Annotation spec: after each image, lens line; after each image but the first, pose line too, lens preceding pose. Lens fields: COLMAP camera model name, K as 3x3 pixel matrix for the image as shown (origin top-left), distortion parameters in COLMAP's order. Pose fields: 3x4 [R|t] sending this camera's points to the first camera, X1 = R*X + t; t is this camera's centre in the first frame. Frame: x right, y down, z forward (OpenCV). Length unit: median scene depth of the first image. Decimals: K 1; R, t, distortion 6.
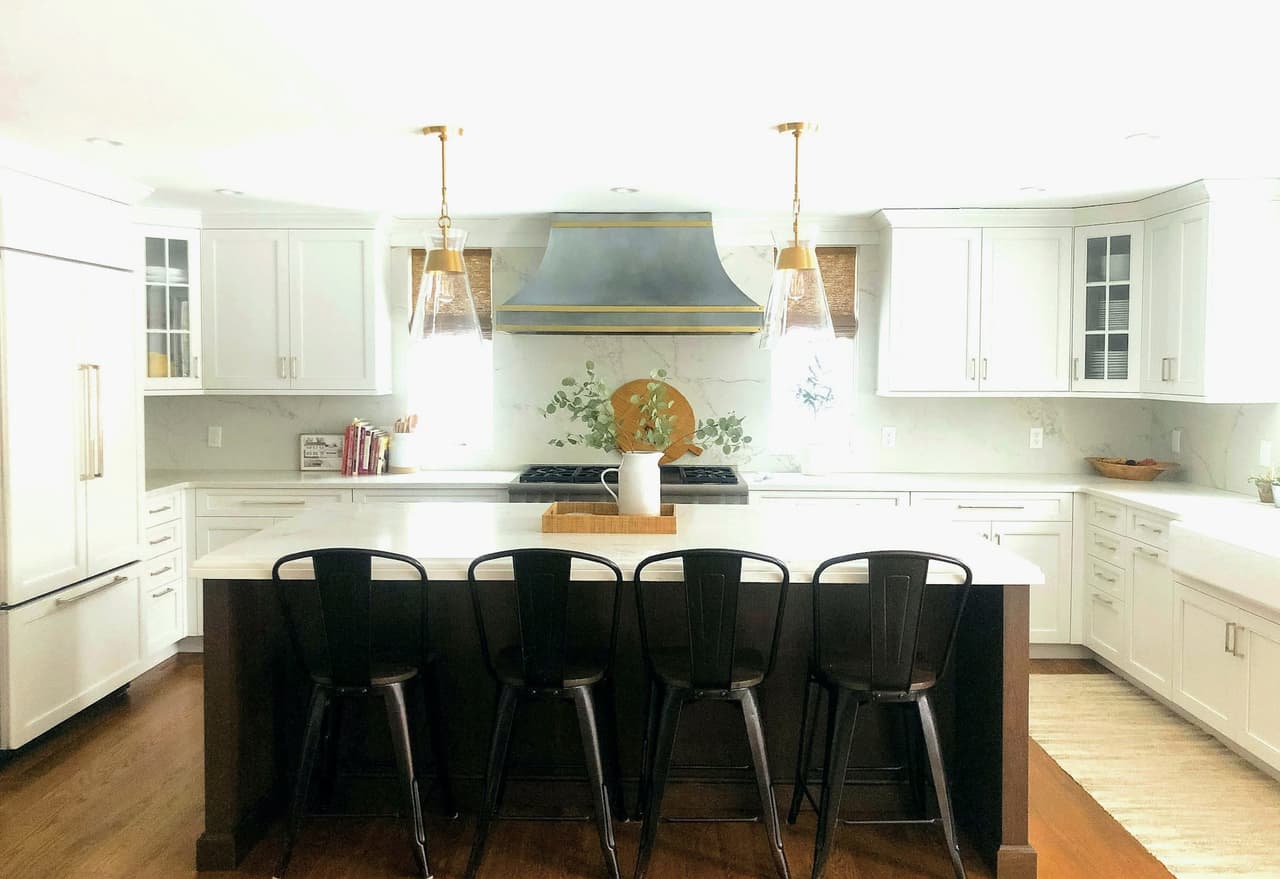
lens RADIAL K [[1072.1, 0, 627.6], [0, 1072.1, 417.7], [0, 0, 1]] dist [0.034152, -0.027176]
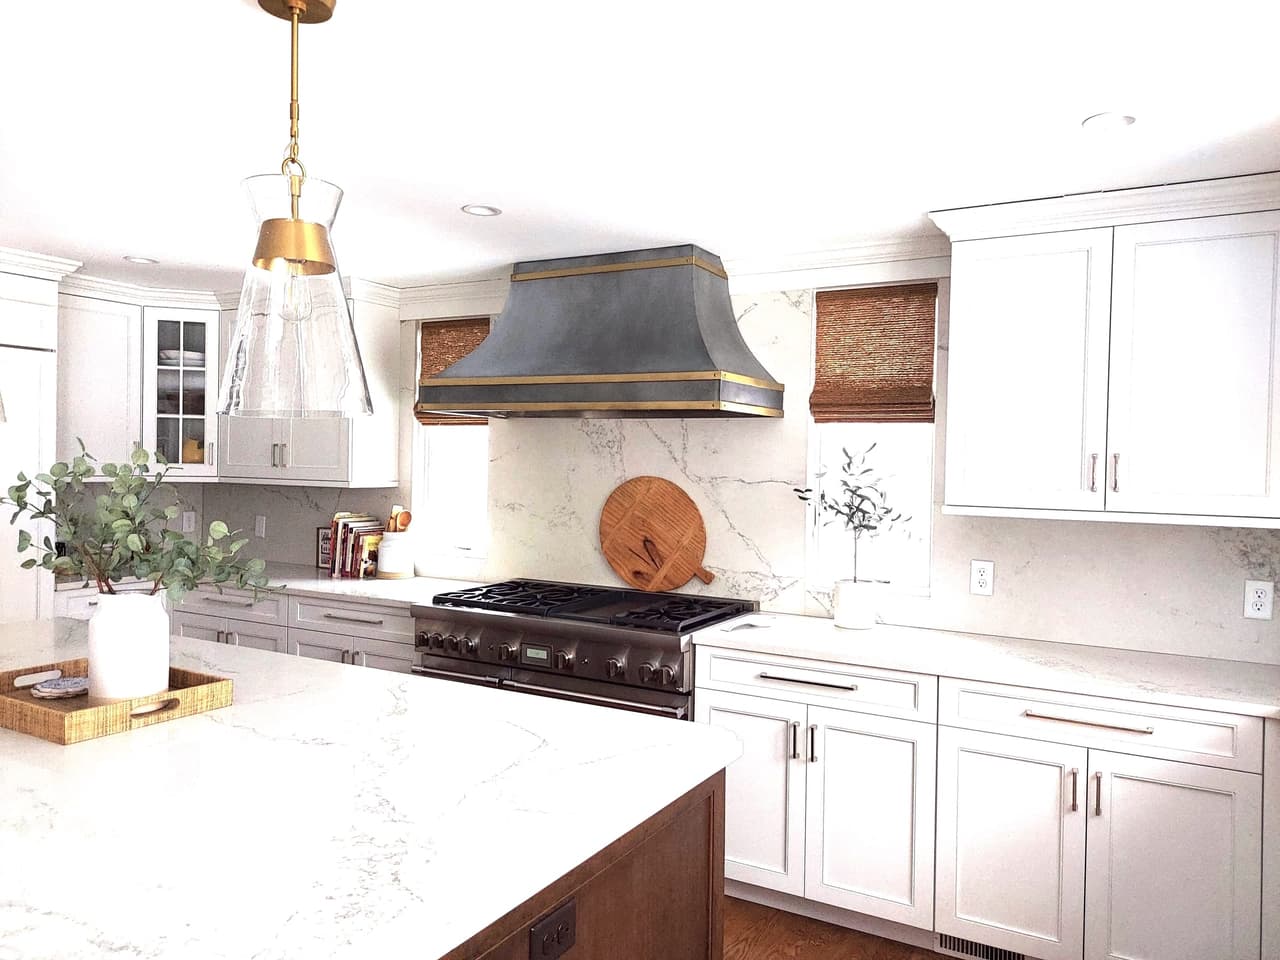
lens RADIAL K [[945.0, 0, 642.1], [0, 945.0, 466.9], [0, 0, 1]] dist [0.049259, -0.033374]
pose [[0.885770, 0.018136, -0.463771, 0.346761], [-0.038768, 0.998635, -0.034991, -0.020860], [0.462503, 0.048973, 0.885264, 0.438186]]
